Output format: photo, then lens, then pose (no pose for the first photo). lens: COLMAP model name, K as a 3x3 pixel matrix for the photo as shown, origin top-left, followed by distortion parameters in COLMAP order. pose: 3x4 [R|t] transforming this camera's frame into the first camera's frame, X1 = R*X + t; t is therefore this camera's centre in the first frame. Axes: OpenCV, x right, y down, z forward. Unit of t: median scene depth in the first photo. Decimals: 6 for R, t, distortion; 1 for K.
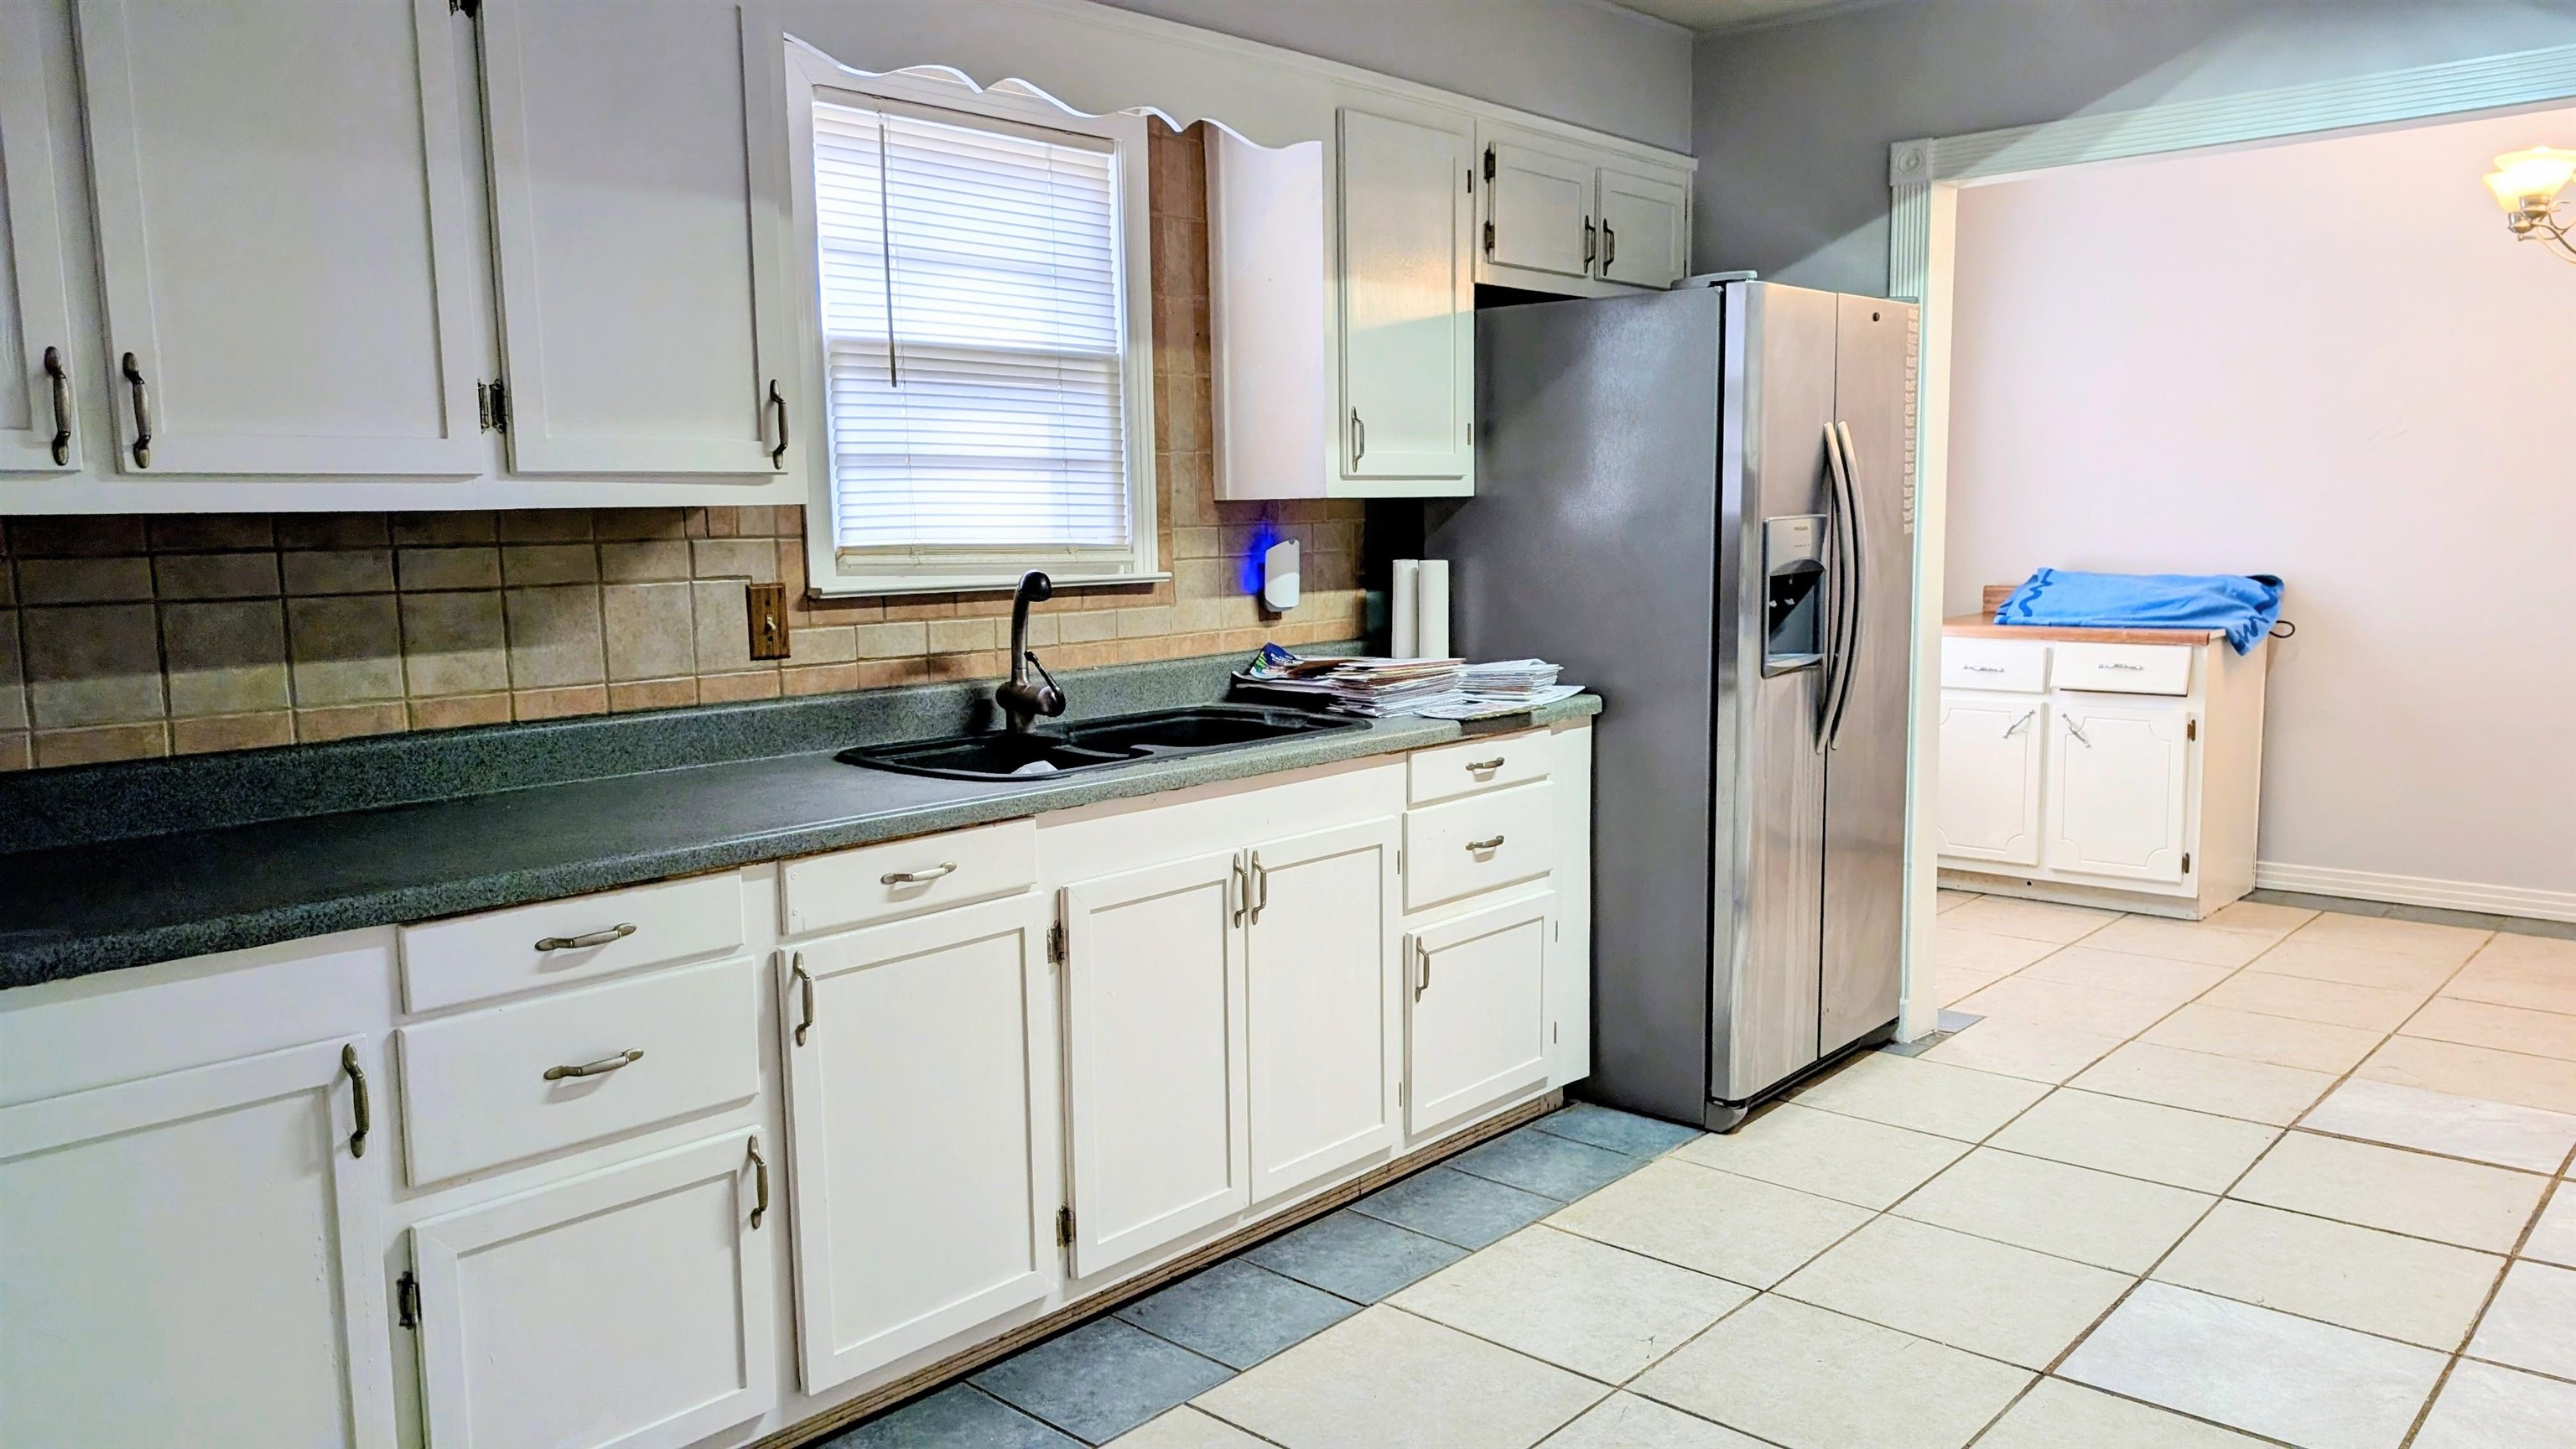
lens RADIAL K [[1881.3, 0, 1325.4], [0, 1881.3, 726.4], [0, 0, 1]] dist [0.042084, -0.028303]
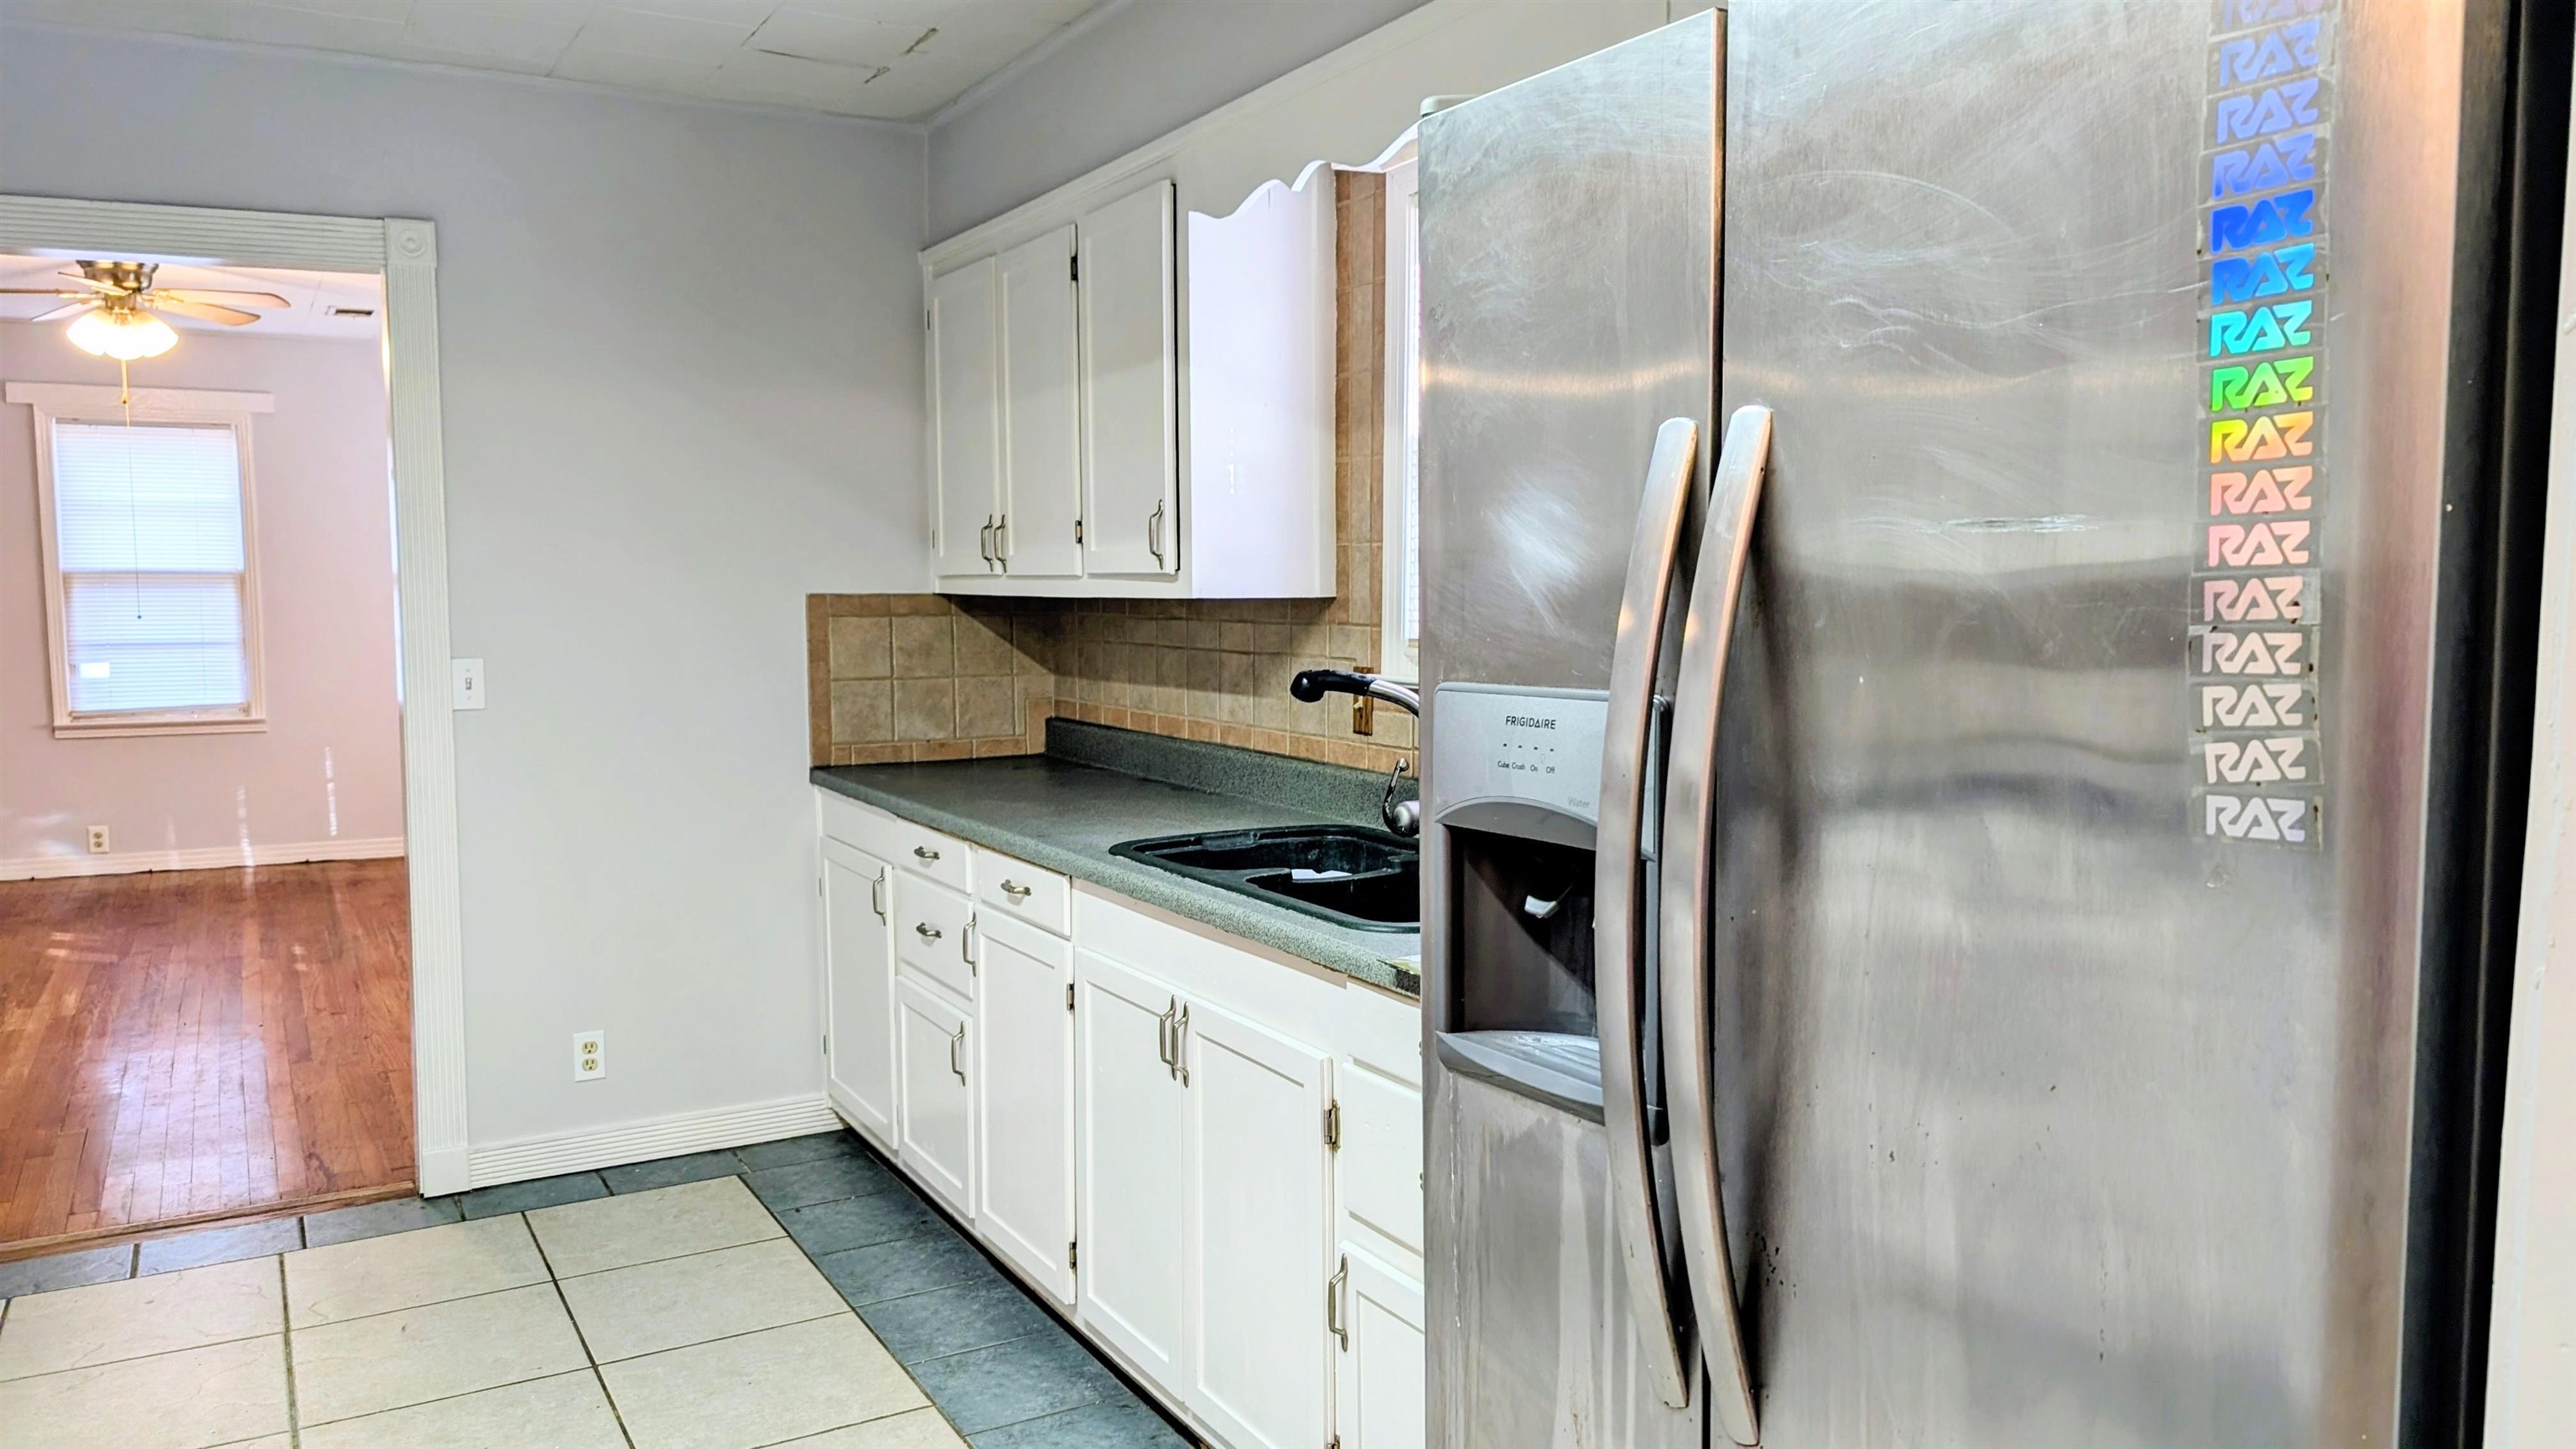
lens RADIAL K [[1881.3, 0, 1255.5], [0, 1881.3, 749.7], [0, 0, 1]] dist [0.042084, -0.028303]
pose [[-0.363372, 0.100660, -0.926190, 0.602596], [-0.099669, 0.984240, 0.146072, -0.145753], [0.926297, 0.145391, -0.347613, 1.059953]]
